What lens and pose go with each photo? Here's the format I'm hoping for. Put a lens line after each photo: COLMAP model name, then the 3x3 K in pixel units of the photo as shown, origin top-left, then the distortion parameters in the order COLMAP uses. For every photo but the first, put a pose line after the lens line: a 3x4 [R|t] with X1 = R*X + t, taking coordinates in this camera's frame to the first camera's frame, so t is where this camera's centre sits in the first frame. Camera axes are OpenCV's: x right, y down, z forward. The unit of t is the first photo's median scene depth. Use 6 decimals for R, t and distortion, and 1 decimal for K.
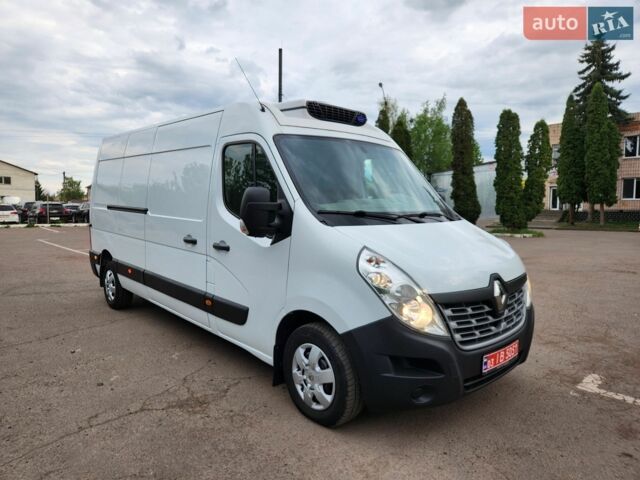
lens RADIAL K [[438.1, 0, 314.5], [0, 438.1, 245.3], [0, 0, 1]] dist [0.064282, -0.048324]
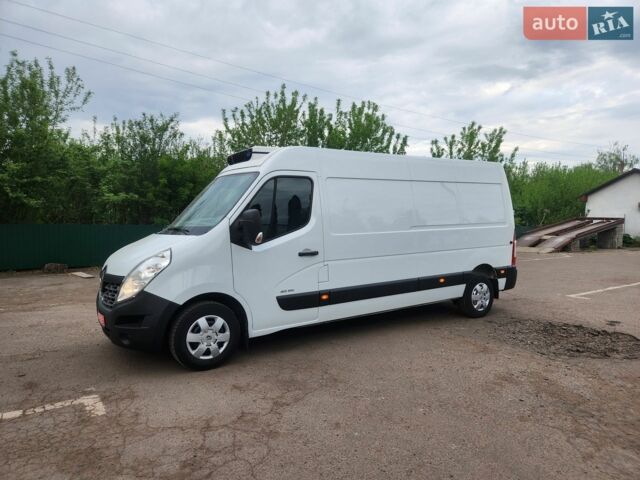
lens RADIAL K [[425.1, 0, 323.7], [0, 425.1, 239.2], [0, 0, 1]] dist [0.063056, -0.049666]
pose [[-0.151783, 0.036050, -0.987756, 1.356939], [-0.094545, 0.994223, 0.050815, -0.134852], [0.983882, 0.101101, -0.147498, 1.482686]]
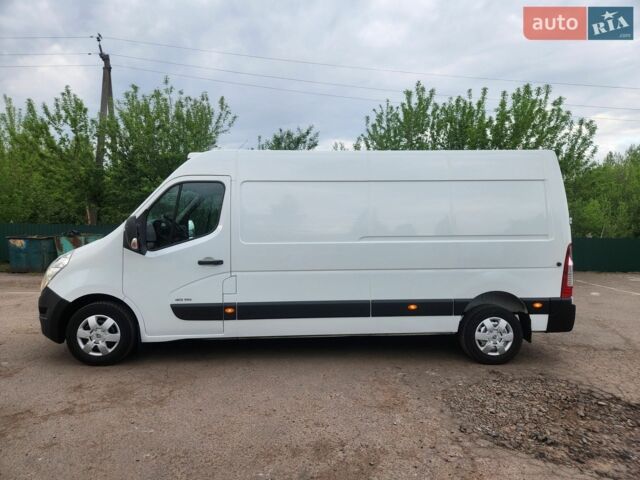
lens RADIAL K [[425.1, 0, 322.4], [0, 425.1, 237.3], [0, 0, 1]] dist [0.063056, -0.049666]
pose [[-0.626817, 0.006533, -0.779139, 0.874570], [-0.092364, 0.992291, 0.082627, -0.218069], [0.773673, 0.123756, -0.621381, 2.204675]]
